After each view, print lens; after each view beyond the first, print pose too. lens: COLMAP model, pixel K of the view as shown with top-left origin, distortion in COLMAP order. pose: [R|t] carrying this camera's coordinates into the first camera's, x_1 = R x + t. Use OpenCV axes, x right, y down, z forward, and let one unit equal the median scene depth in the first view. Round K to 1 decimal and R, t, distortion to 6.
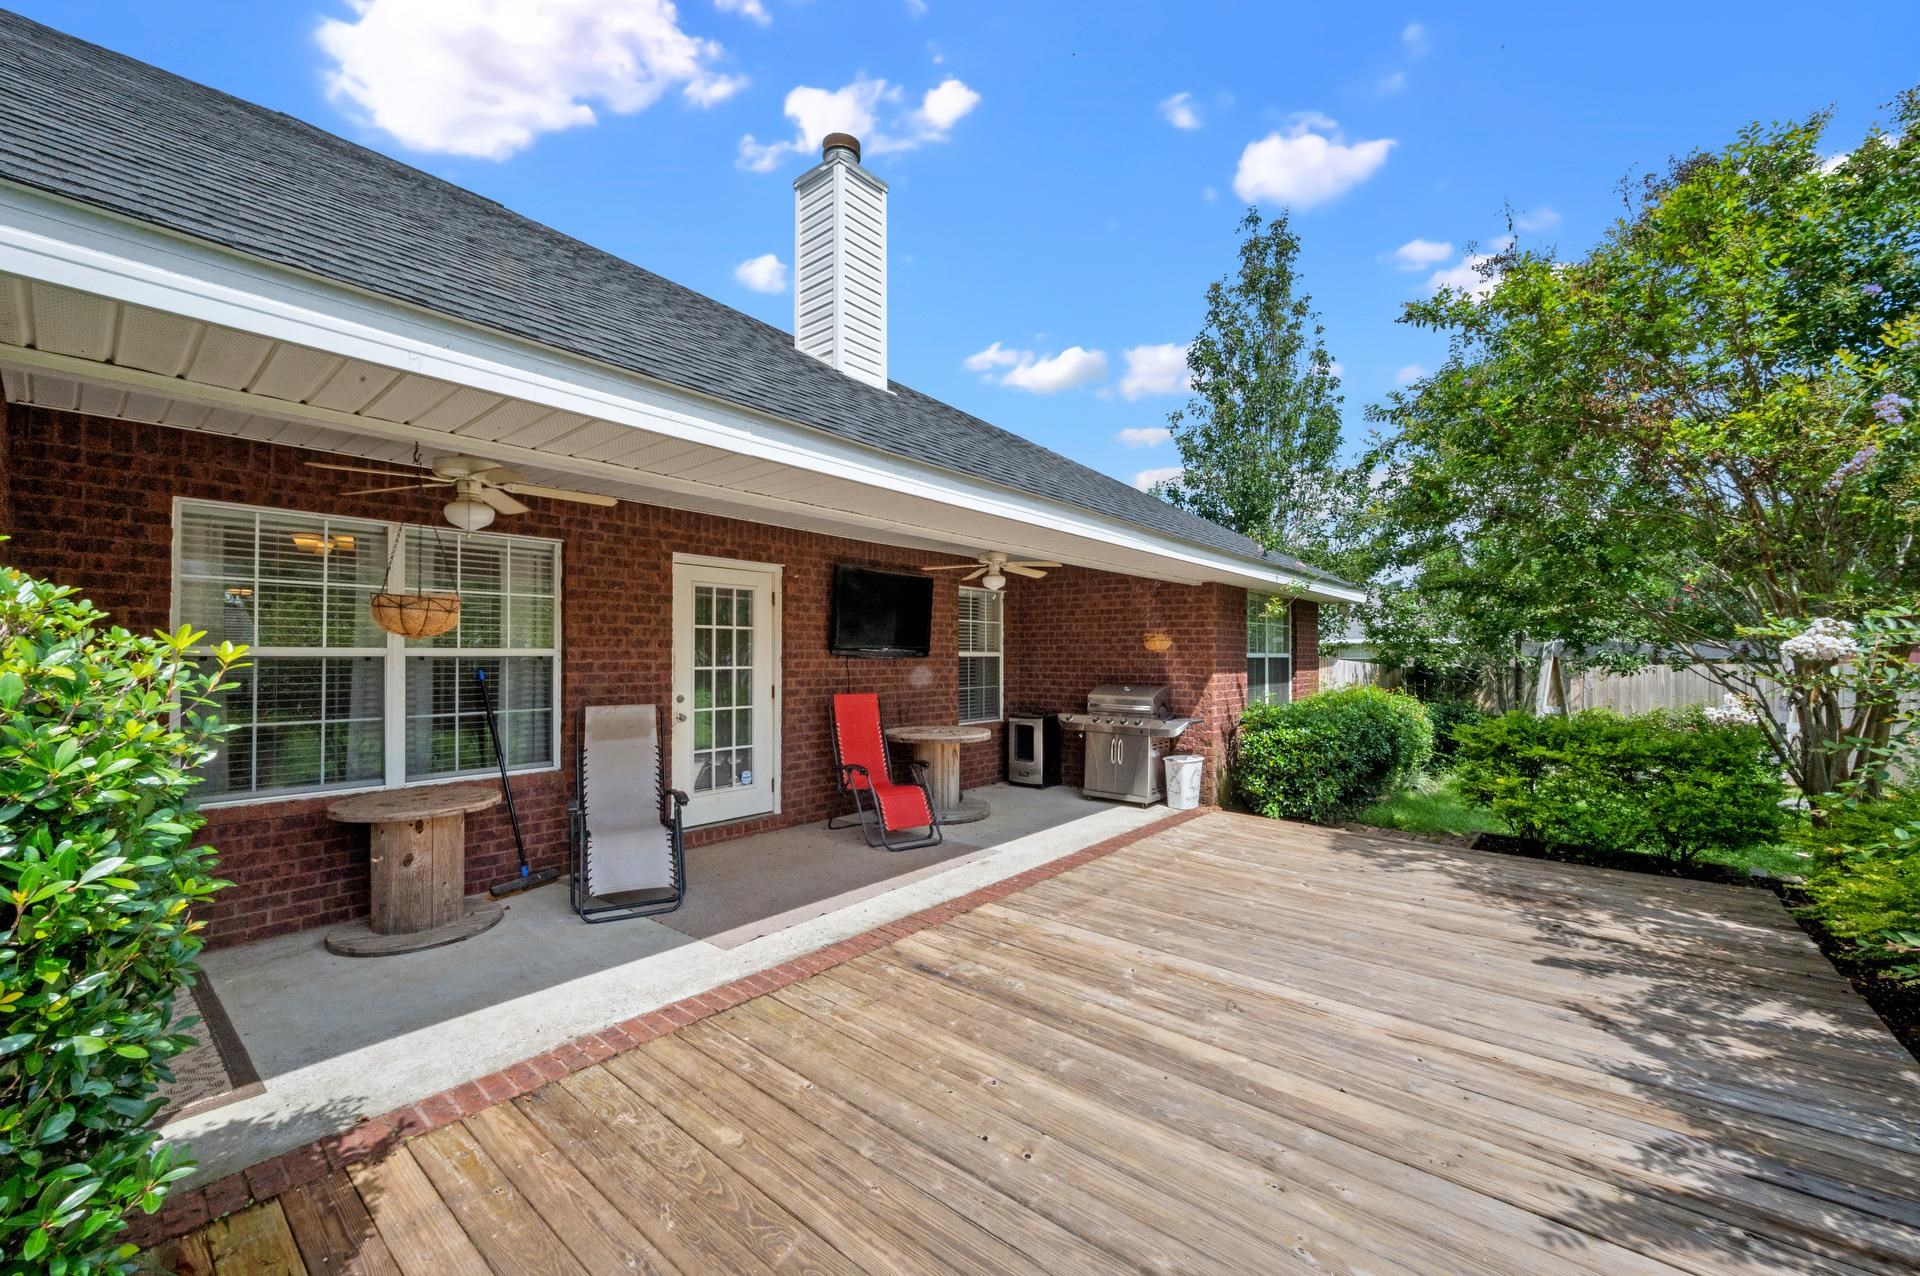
lens RADIAL K [[776.1, 0, 956.7], [0, 776.1, 644.3], [0, 0, 1]] dist [0.000507, -0.000051]
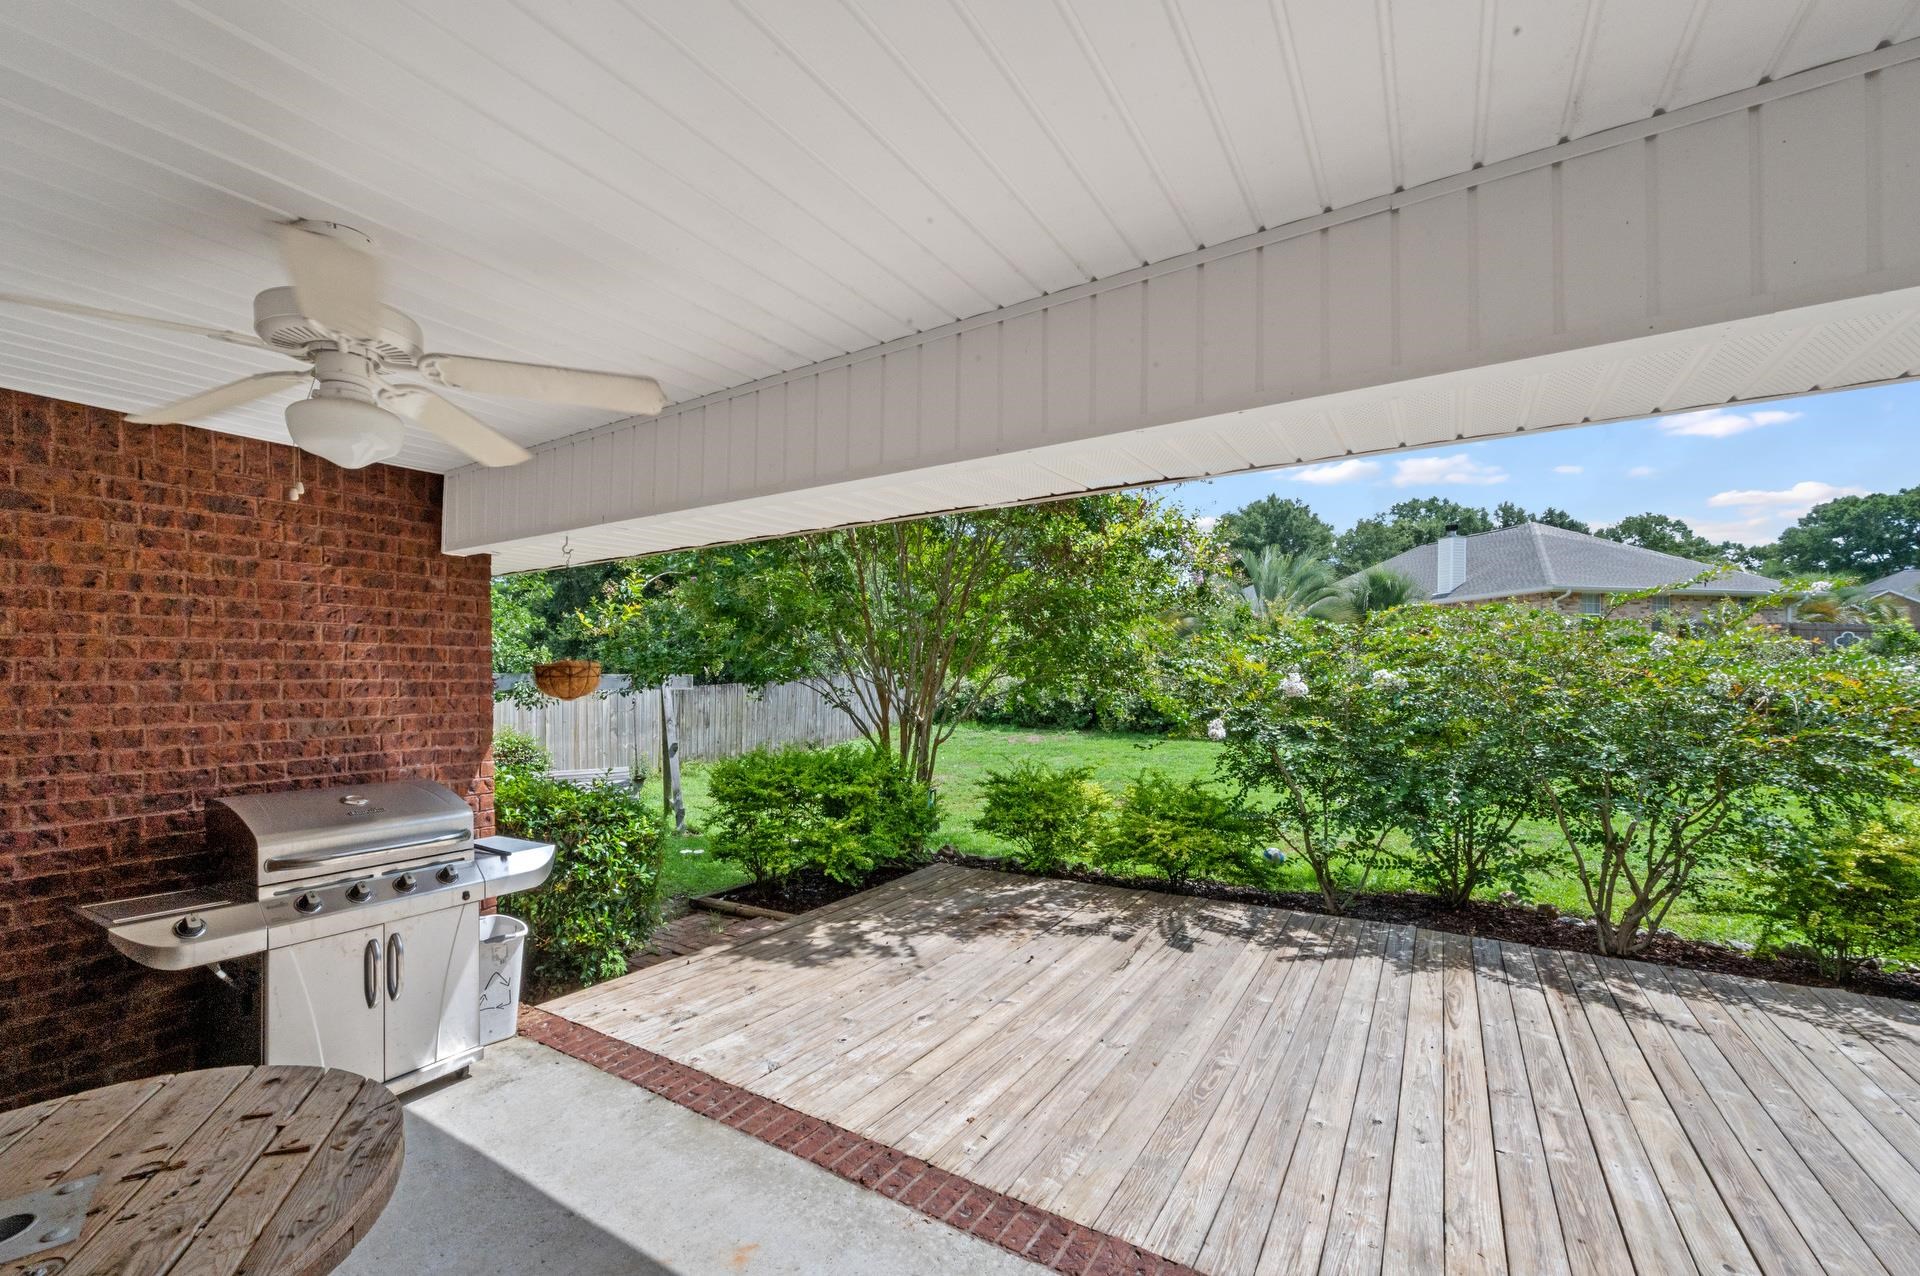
lens RADIAL K [[776.1, 0, 958.4], [0, 776.1, 653.6], [0, 0, 1]] dist [0.000507, -0.000051]
pose [[-0.138611, 0.024011, 0.990056, -0.402968], [-0.012708, 0.999581, -0.026021, -0.017014], [-0.990265, -0.016188, -0.138248, 1.504974]]
